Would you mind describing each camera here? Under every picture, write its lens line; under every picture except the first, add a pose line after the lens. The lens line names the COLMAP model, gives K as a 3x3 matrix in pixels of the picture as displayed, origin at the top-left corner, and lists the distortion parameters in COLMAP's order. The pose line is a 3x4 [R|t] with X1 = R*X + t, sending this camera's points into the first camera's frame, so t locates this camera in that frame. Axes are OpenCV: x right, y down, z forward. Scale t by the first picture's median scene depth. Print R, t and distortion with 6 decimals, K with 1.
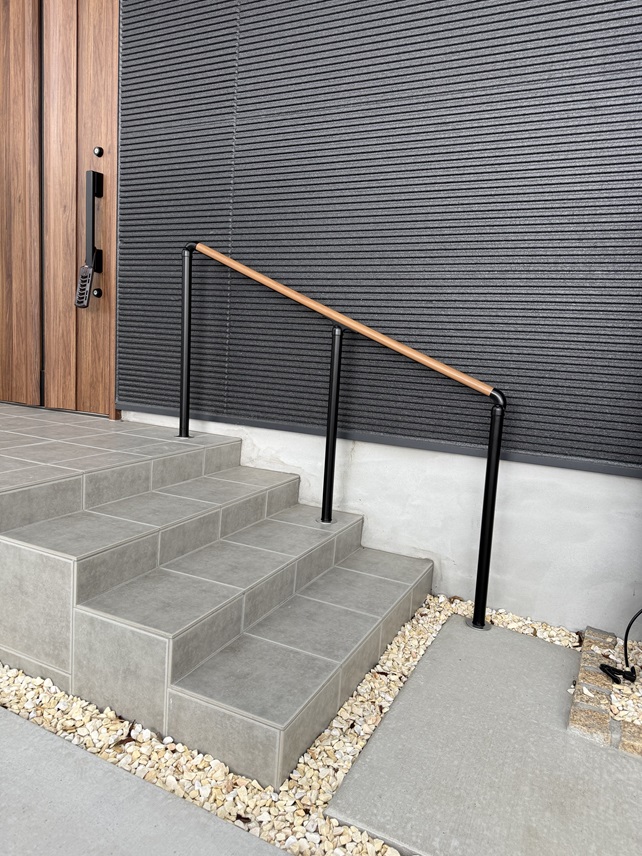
lens RADIAL K [[607.0, 0, 321.0], [0, 607.0, 428.0], [0, 0, 1]] dist [0.000082, -0.003019]
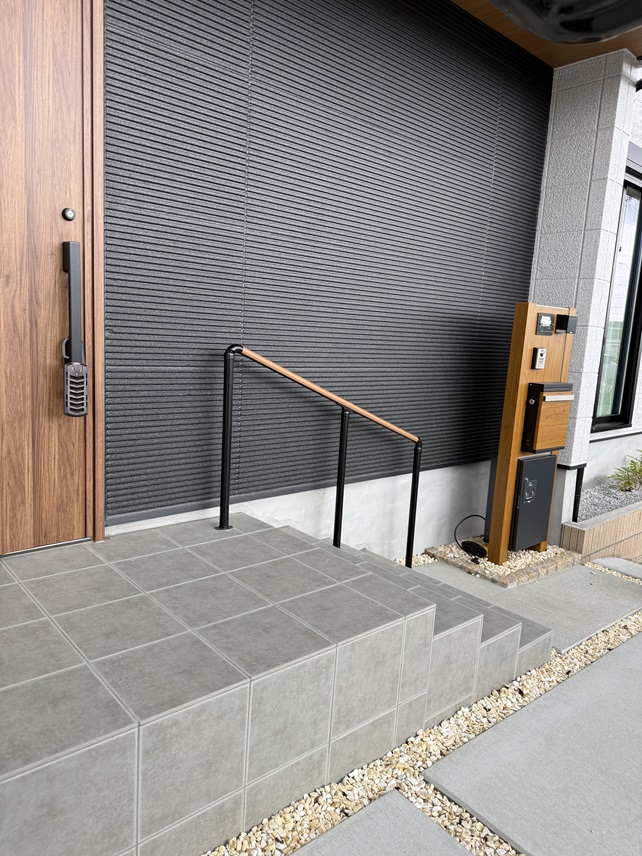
lens RADIAL K [[607.0, 0, 321.0], [0, 607.0, 428.0], [0, 0, 1]] dist [0.000082, -0.003019]
pose [[0.386684, -0.184291, 0.903611, -1.007857], [0.088091, 0.982730, 0.162731, -0.290738], [-0.917995, 0.016675, 0.396240, 0.411129]]
